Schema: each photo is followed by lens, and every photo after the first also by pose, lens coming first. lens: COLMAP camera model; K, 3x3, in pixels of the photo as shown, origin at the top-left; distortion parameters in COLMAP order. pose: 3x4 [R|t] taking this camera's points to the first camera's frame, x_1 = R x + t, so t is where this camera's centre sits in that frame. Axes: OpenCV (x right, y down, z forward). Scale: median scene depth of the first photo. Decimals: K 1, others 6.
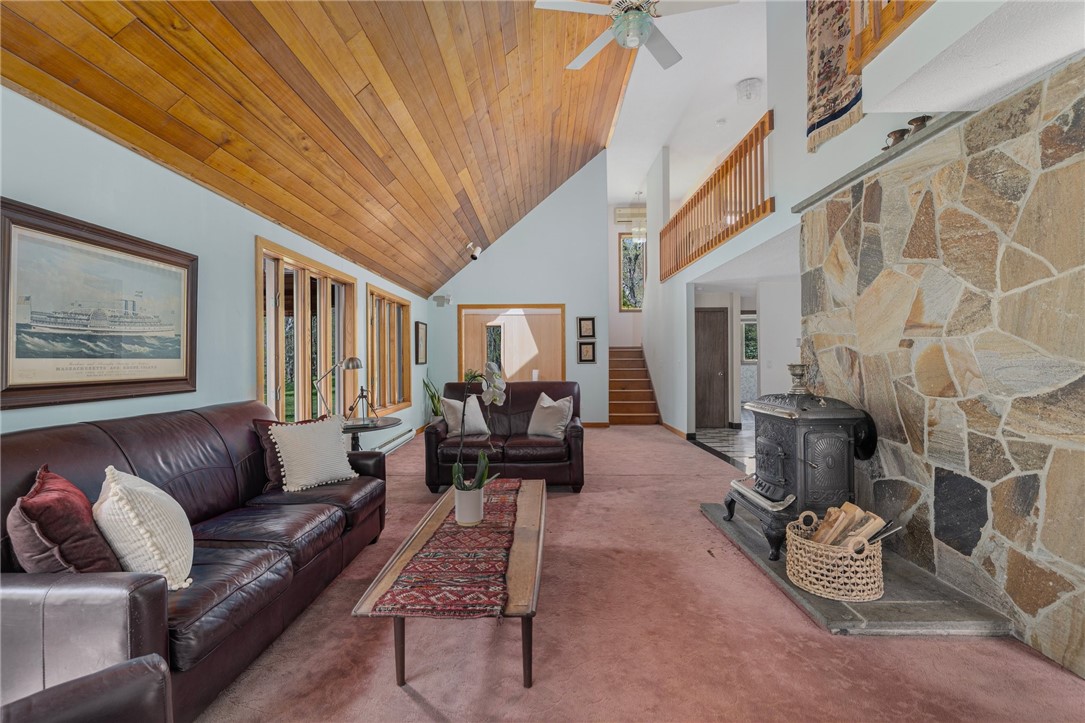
lens RADIAL K [[490.5, 0, 539.8], [0, 490.5, 356.2], [0, 0, 1]] dist [-0.001954, 0.000166]
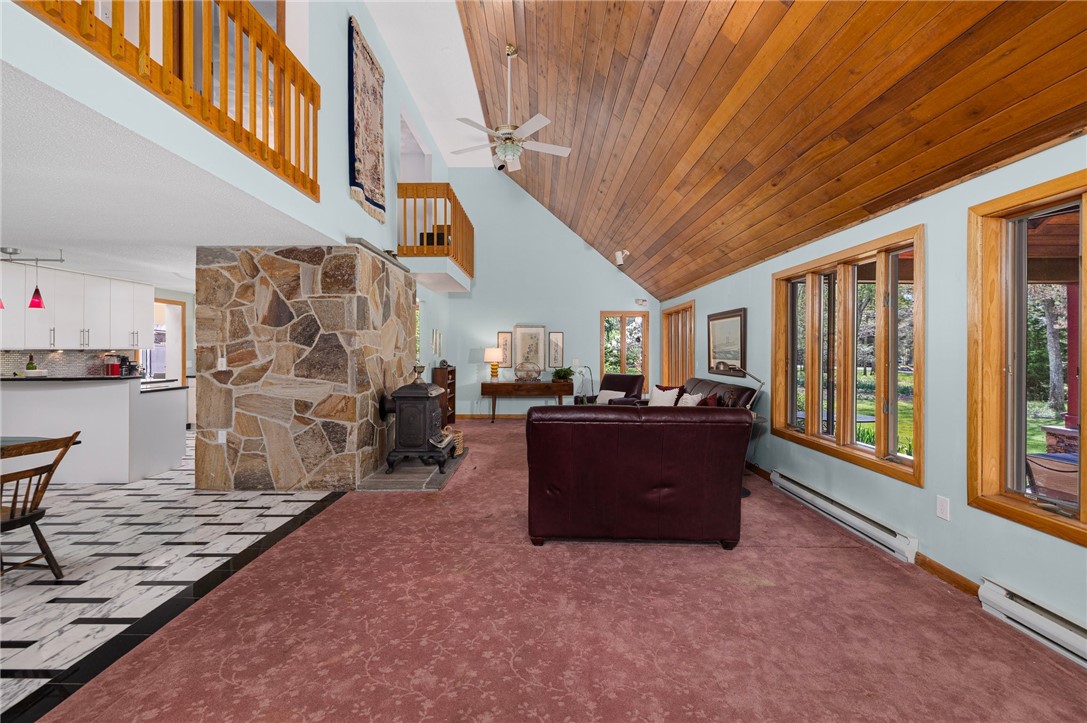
lens RADIAL K [[466.4, 0, 537.3], [0, 466.4, 357.7], [0, 0, 1]] dist [-0.000590, 0.000185]
pose [[-0.999946, 0.007175, -0.007521, 0.146730], [0.007112, 0.999940, 0.008313, -0.028272], [0.007580, 0.008259, -0.999937, 3.039929]]
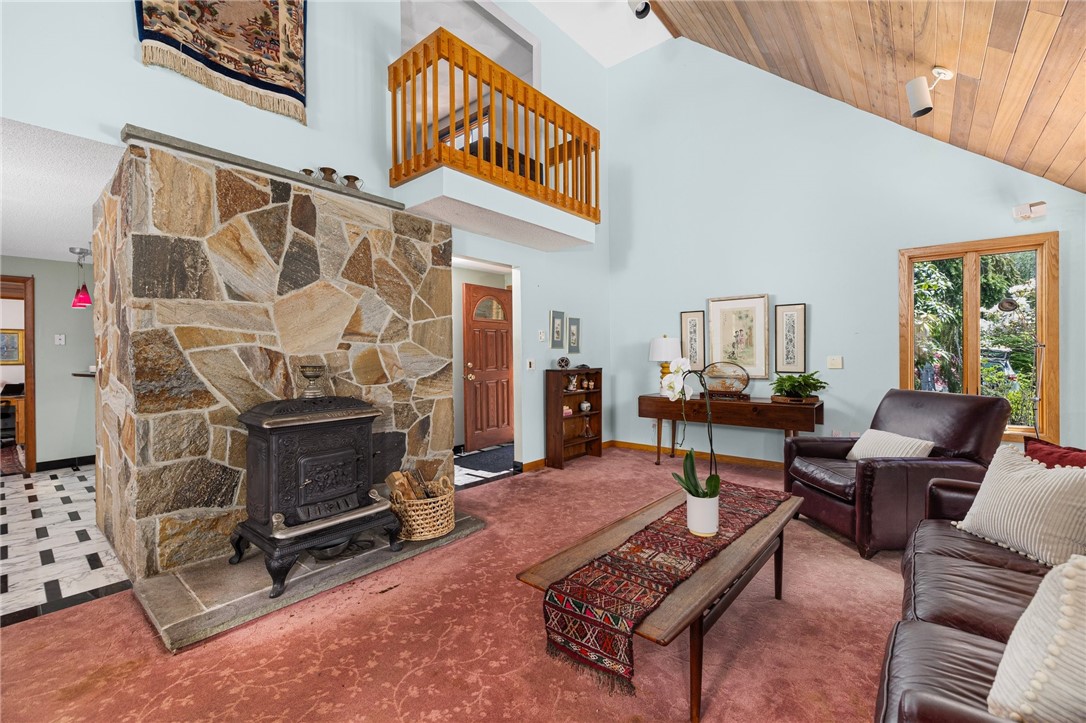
lens RADIAL K [[459.6, 0, 542.0], [0, 459.6, 354.5], [0, 0, 1]] dist [0.014460, 0.000195]
pose [[-0.770154, 0.010896, 0.637765, -0.400554], [0.008196, 0.999941, -0.007185, 0.007632], [-0.637805, -0.000306, -0.770197, 1.592777]]
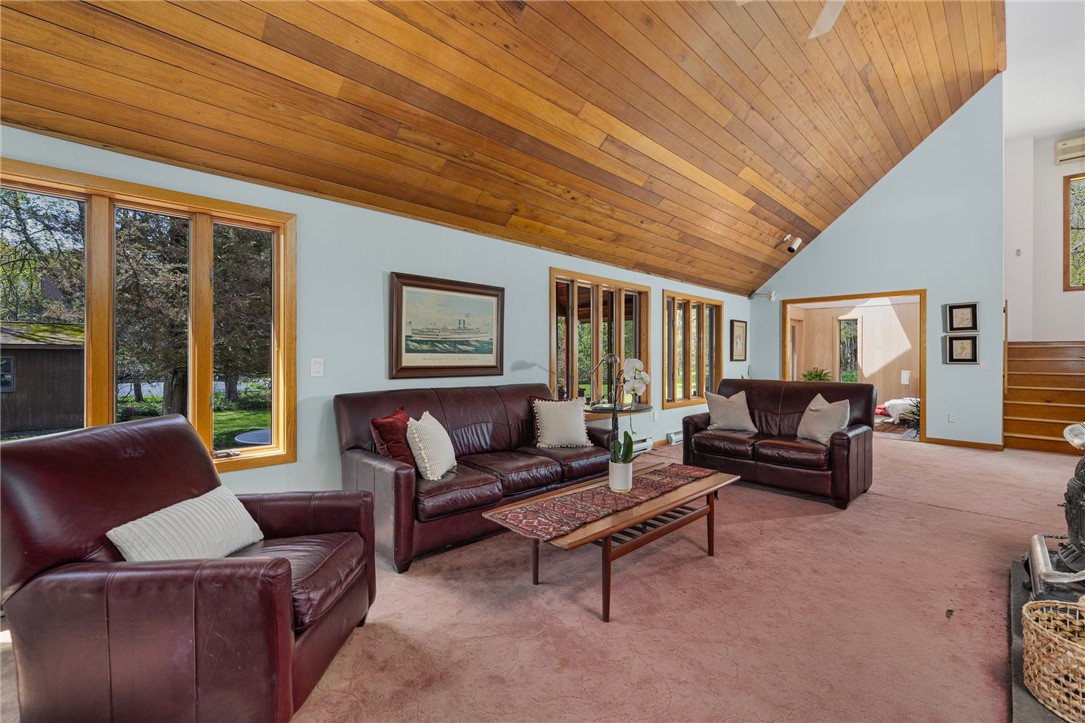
lens RADIAL K [[465.6, 0, 536.3], [0, 465.6, 357.7], [0, 0, 1]] dist [-0.000590, 0.000185]
pose [[0.706416, 0.012592, -0.707685, 0.447234], [-0.005146, 0.999907, 0.012654, -0.002605], [0.707778, -0.005297, 0.706415, 0.031705]]
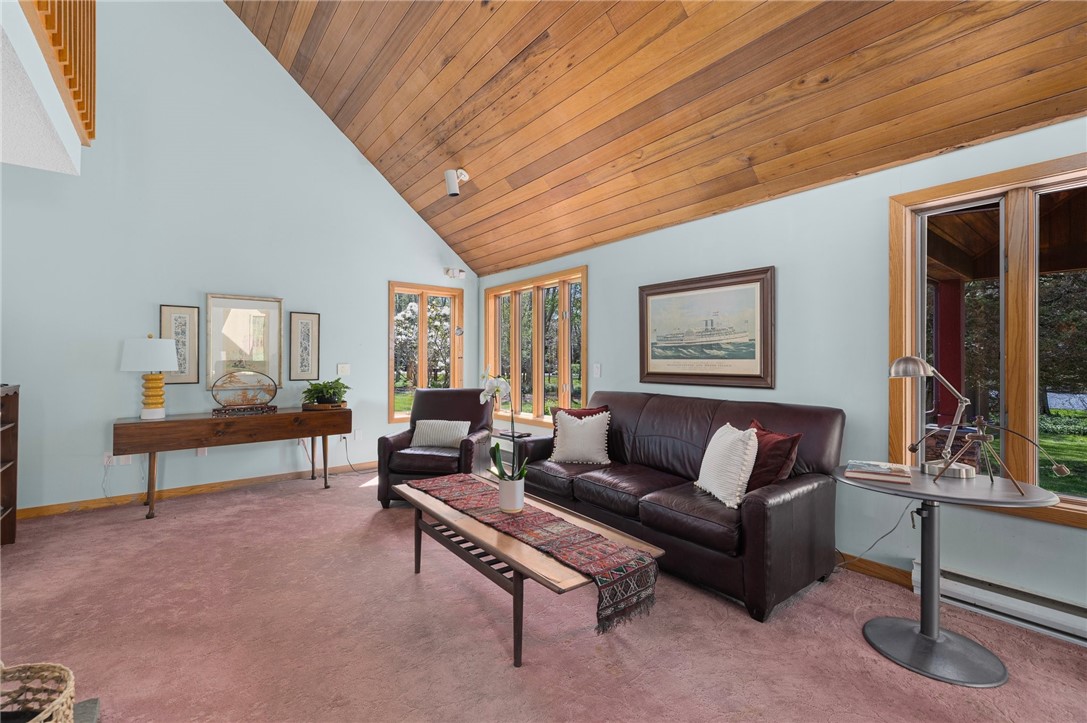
lens RADIAL K [[466.4, 0, 537.3], [0, 466.4, 357.7], [0, 0, 1]] dist [-0.000590, 0.000185]
pose [[-0.785308, 0.003842, -0.619094, 0.389950], [0.008643, 0.999951, -0.004757, 0.002000], [0.619045, -0.009086, -0.785303, 1.594176]]
